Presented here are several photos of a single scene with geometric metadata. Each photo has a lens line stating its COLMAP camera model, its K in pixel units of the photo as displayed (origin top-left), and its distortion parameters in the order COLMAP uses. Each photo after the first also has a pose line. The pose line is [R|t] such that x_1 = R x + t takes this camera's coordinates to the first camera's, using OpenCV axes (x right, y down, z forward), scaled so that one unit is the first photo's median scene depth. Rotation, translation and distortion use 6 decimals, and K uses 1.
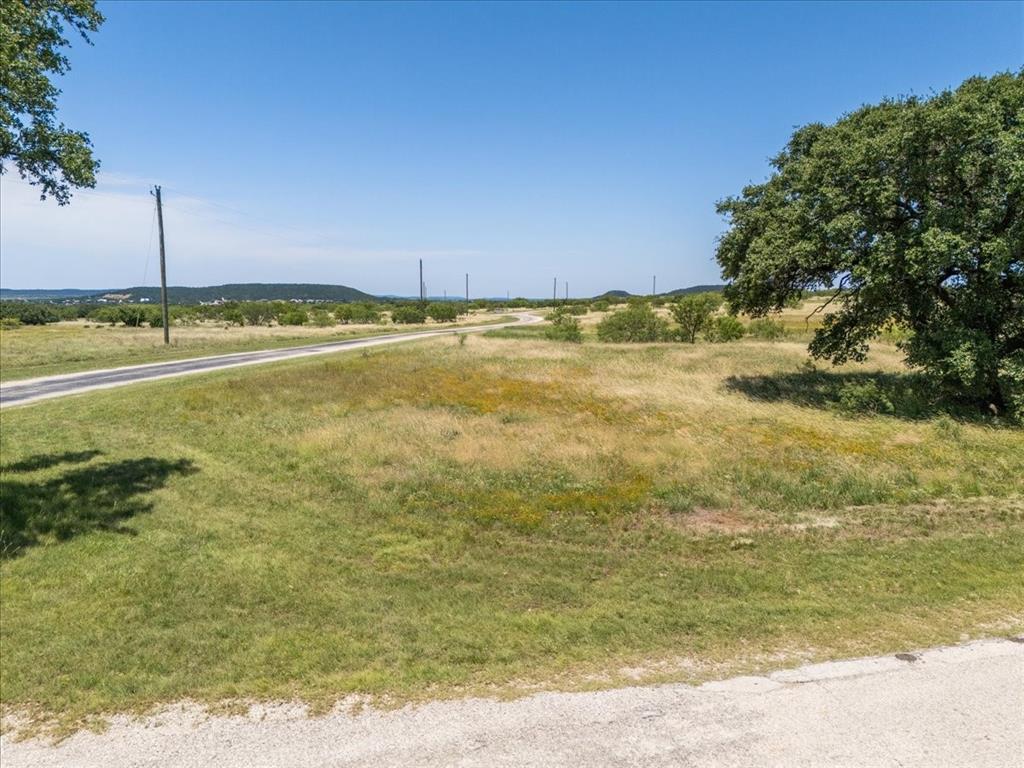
lens RADIAL K [[770.2, 0, 510.6], [0, 770.2, 381.1], [0, 0, 1]] dist [0.055780, -0.039312]
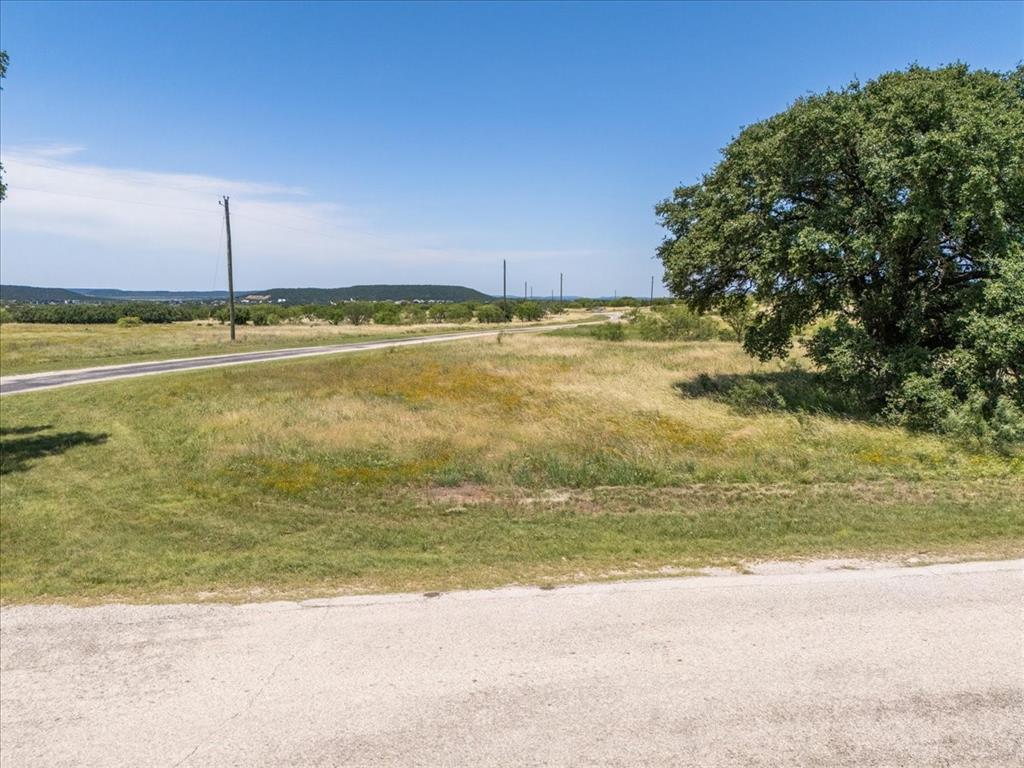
lens RADIAL K [[770.2, 0, 515.0], [0, 770.2, 381.5], [0, 0, 1]] dist [0.055780, -0.039312]
pose [[0.987640, 0.013767, -0.156131, 0.288681], [-0.013585, 0.999905, 0.002228, 0.007704], [0.156147, -0.000079, 0.987734, -0.054545]]
